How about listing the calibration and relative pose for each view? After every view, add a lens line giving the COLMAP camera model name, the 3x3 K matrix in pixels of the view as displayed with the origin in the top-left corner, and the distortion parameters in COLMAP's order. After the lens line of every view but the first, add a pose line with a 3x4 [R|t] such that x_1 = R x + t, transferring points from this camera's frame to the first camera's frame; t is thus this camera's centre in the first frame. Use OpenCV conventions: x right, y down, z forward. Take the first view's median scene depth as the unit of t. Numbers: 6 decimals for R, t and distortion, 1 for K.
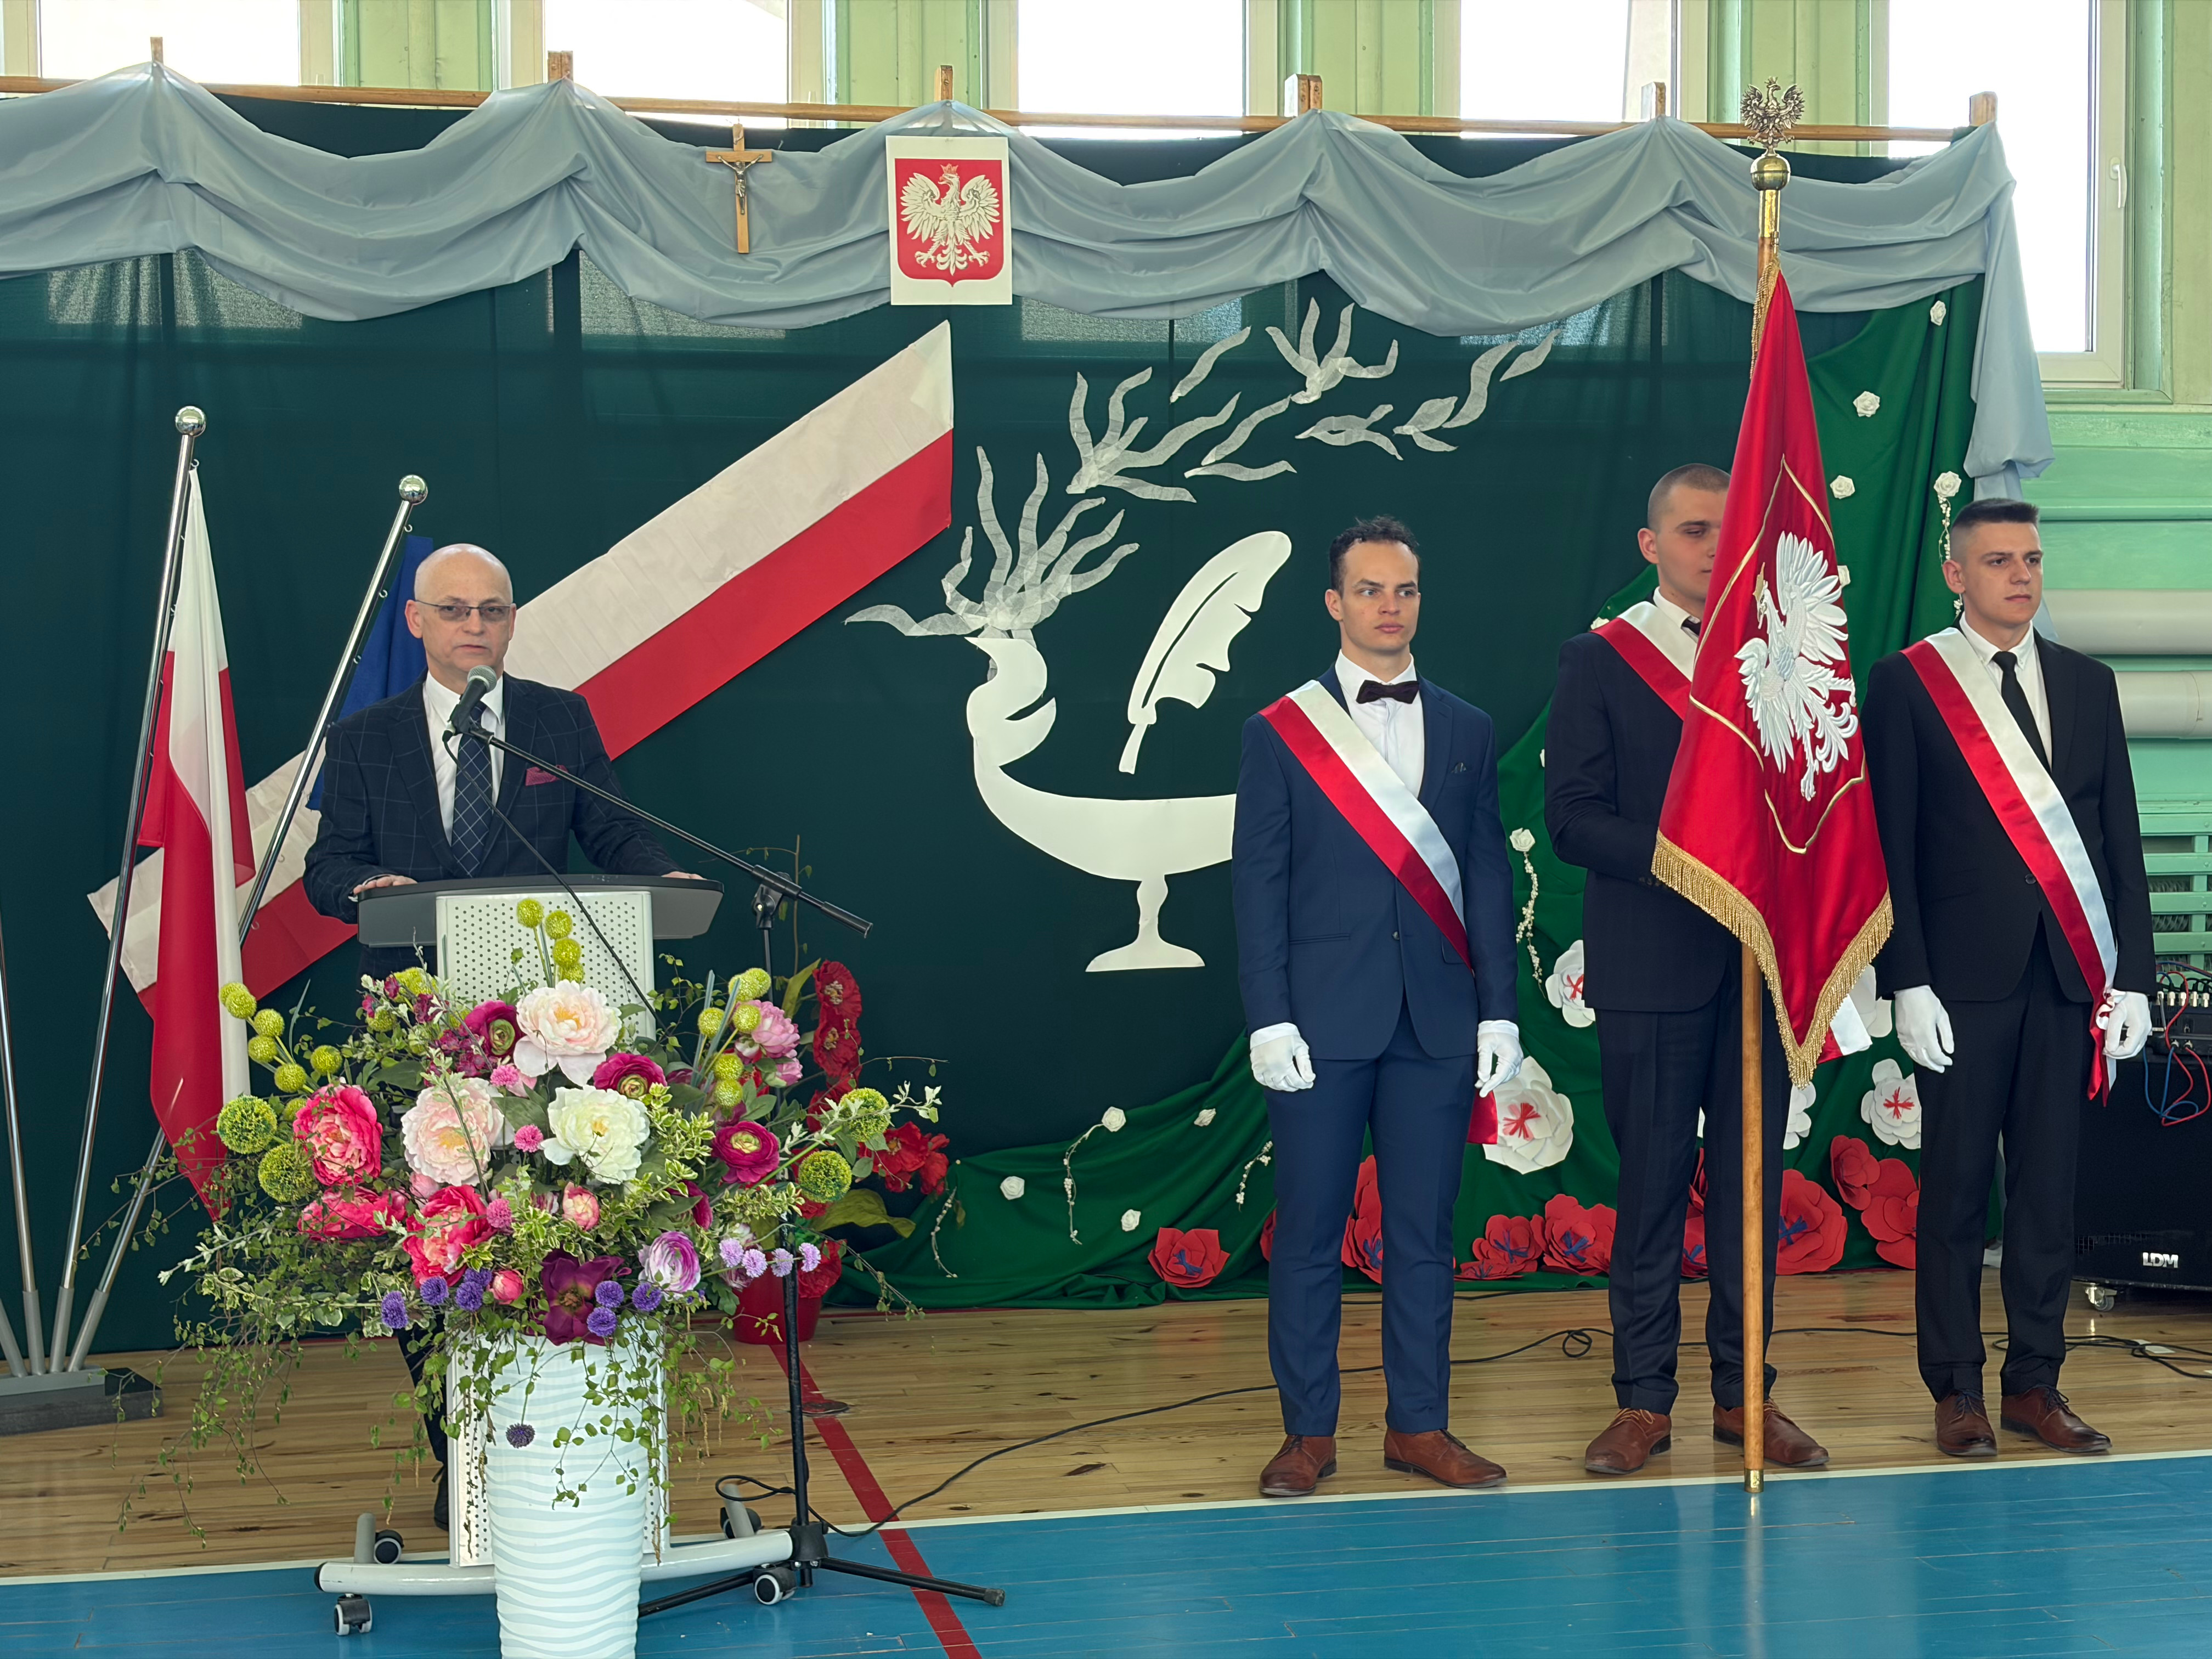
lens RADIAL K [[3299.4, 0, 1092.2], [0, 3299.4, 824.0], [0, 0, 1]] dist [0.129701, 0.000000]
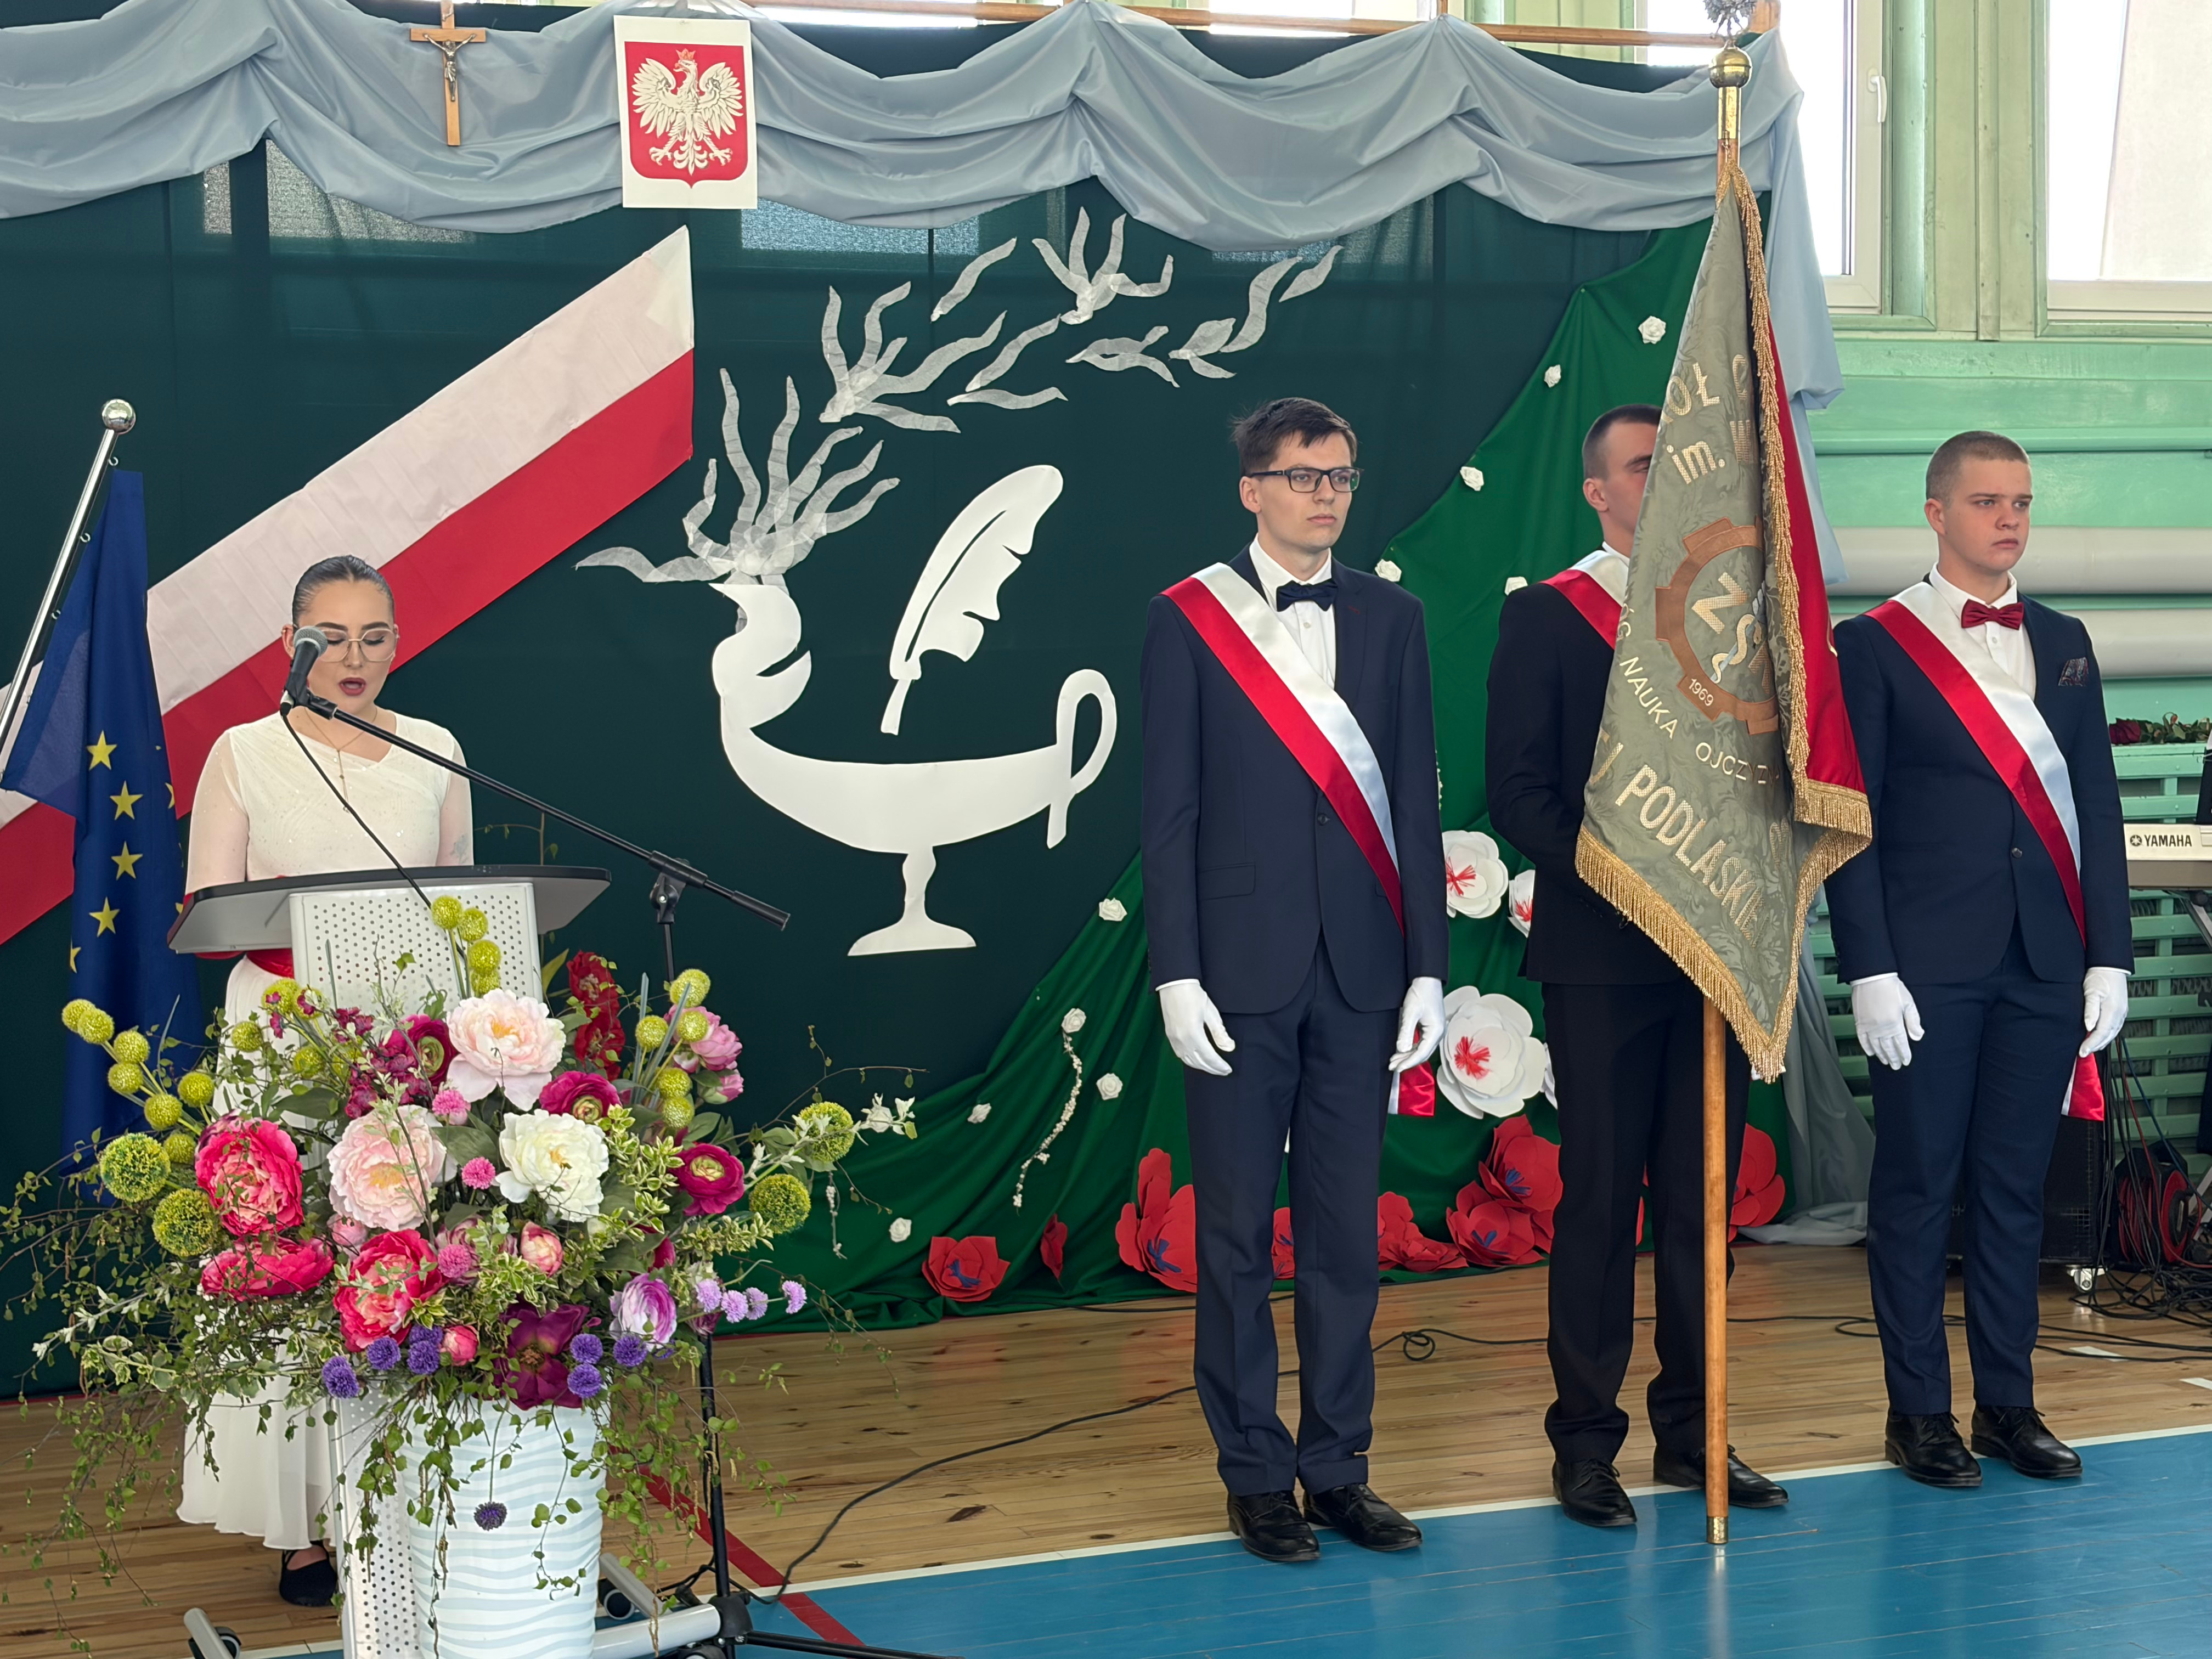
lens RADIAL K [[3561.3, 0, 1079.6], [0, 3561.3, 850.2], [0, 0, 1]] dist [0.102070, 0.000000]
pose [[0.985273, -0.017830, 0.170056, -0.106580], [0.014224, 0.999648, 0.022399, -0.004999], [-0.170395, -0.019650, 0.985180, 0.034942]]
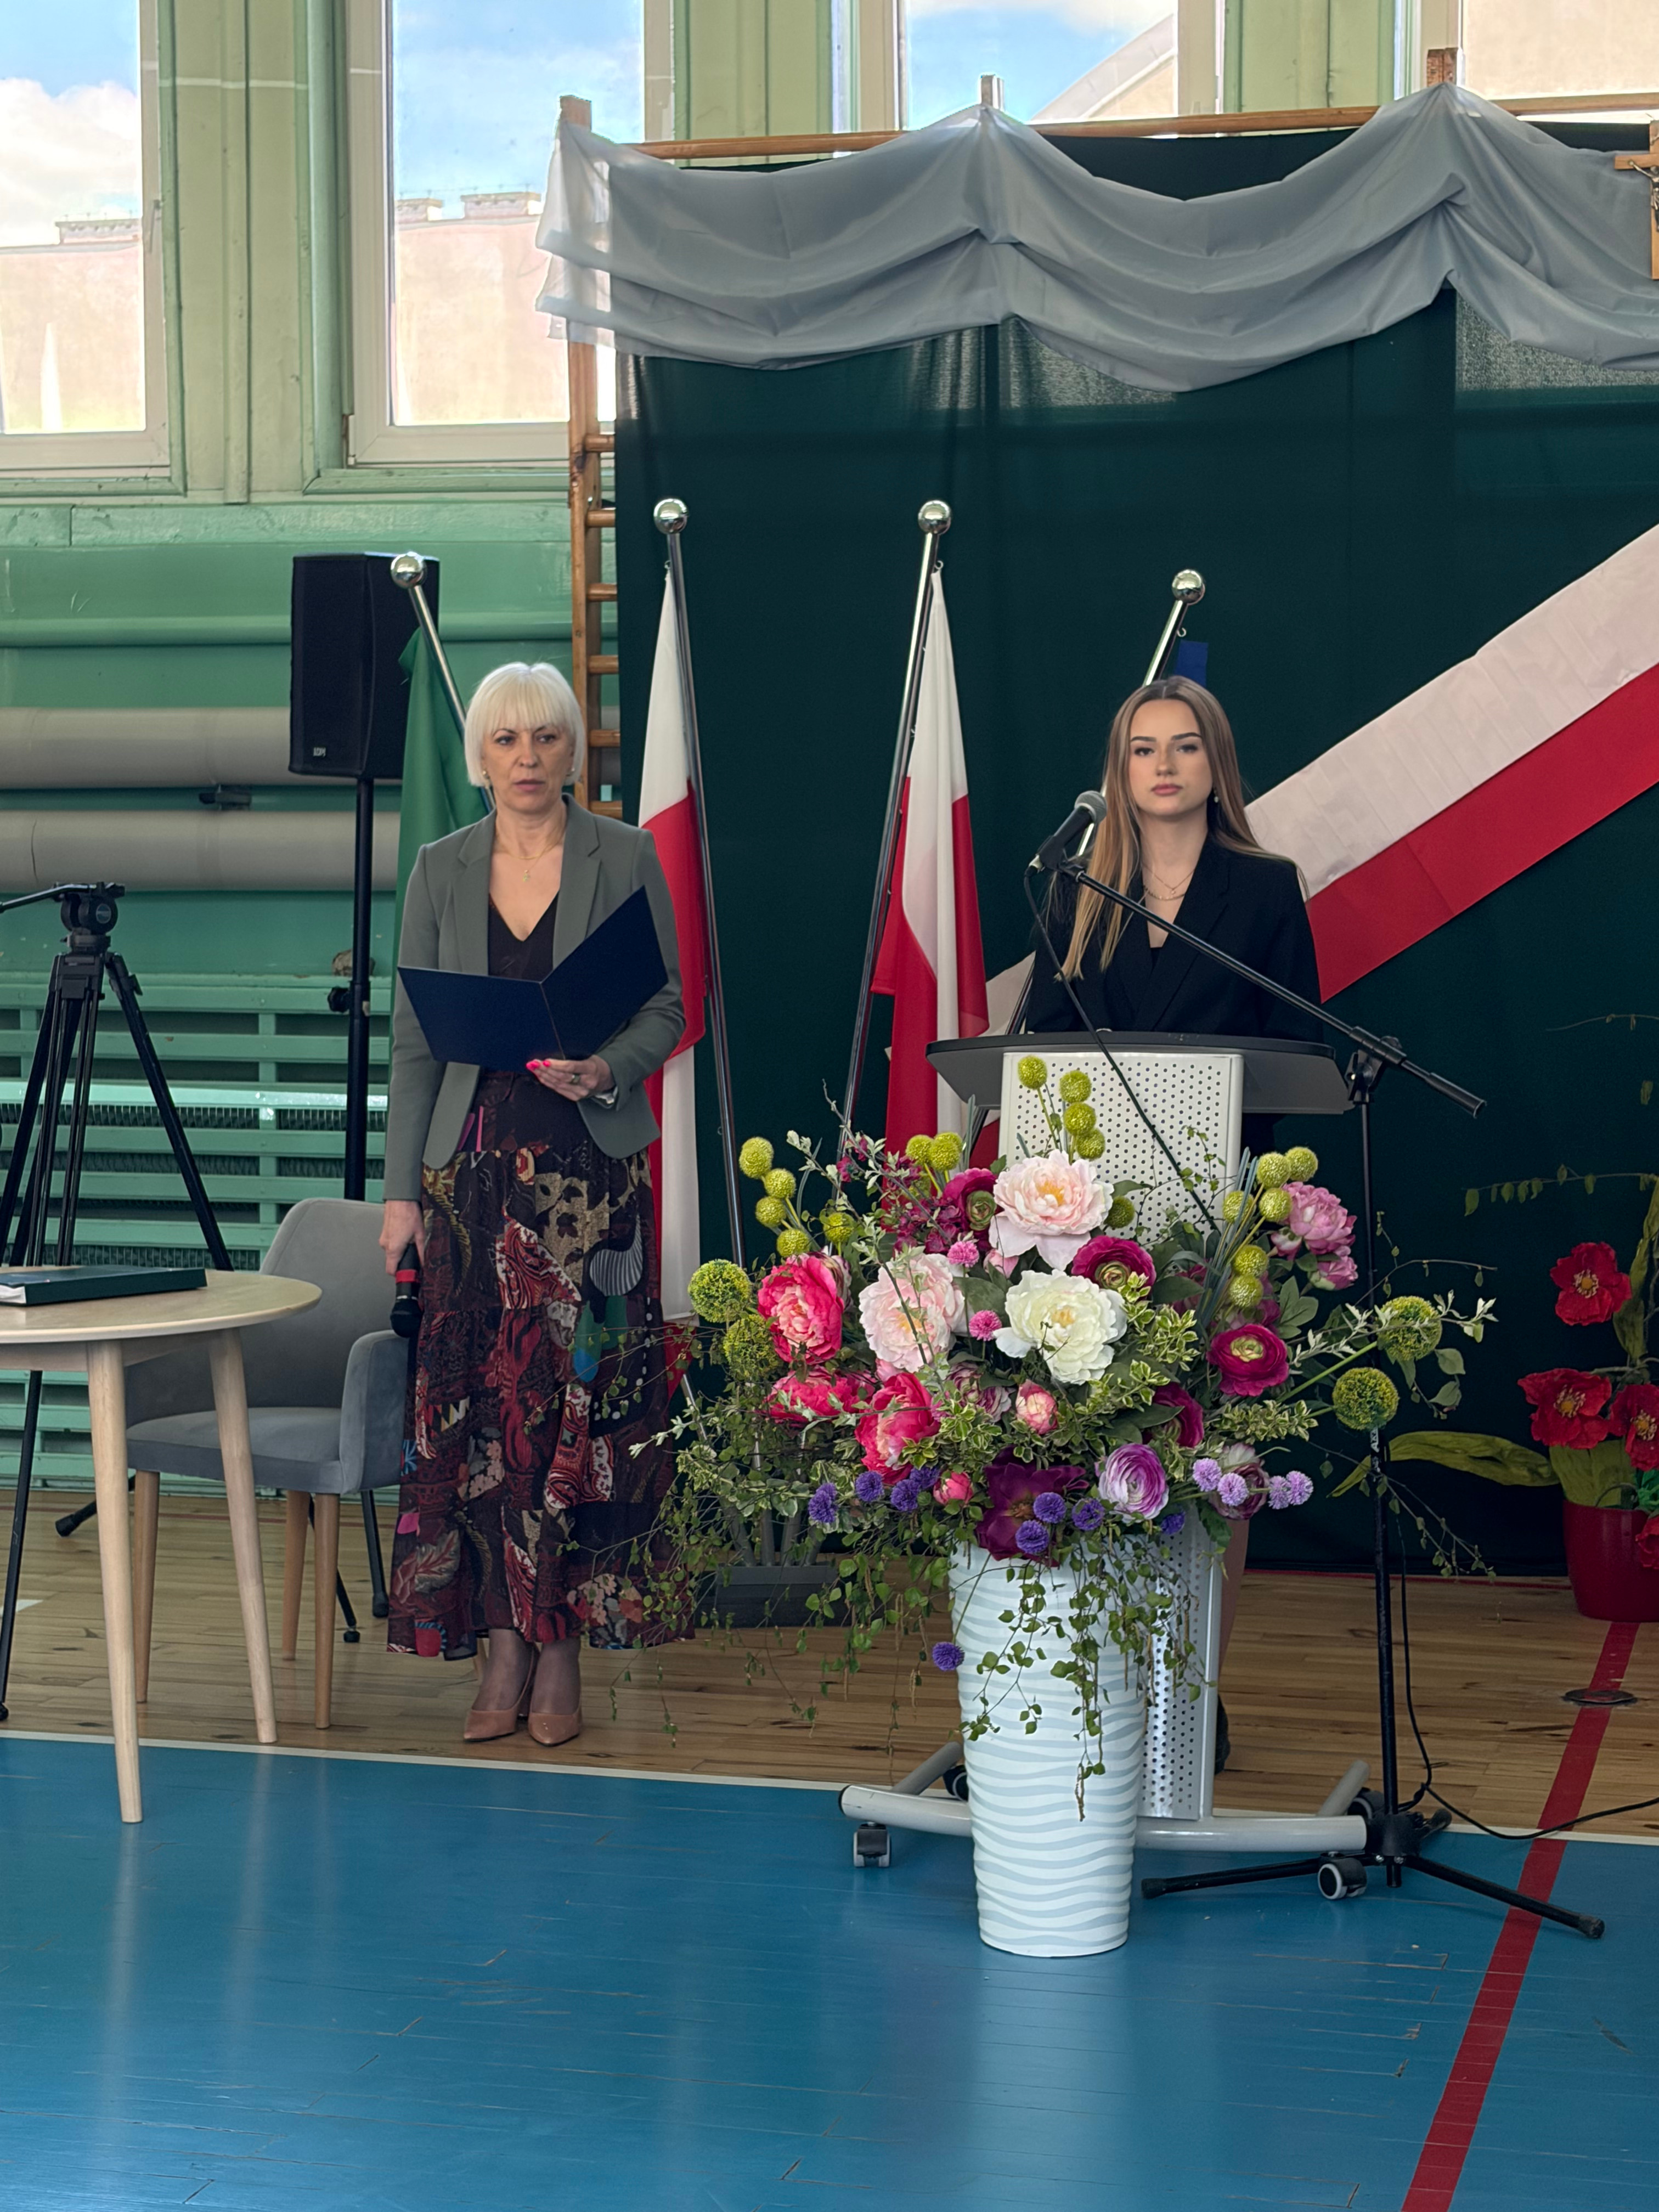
lens RADIAL K [[4047.6, 0, 829.9], [0, 4047.6, 1104.4], [0, 0, 1]] dist [0.151492, 0.000000]
pose [[0.893502, 0.036811, -0.447548, 0.168556], [-0.024604, 0.999150, 0.033060, 0.000966], [0.448384, -0.018528, 0.893649, 0.012784]]
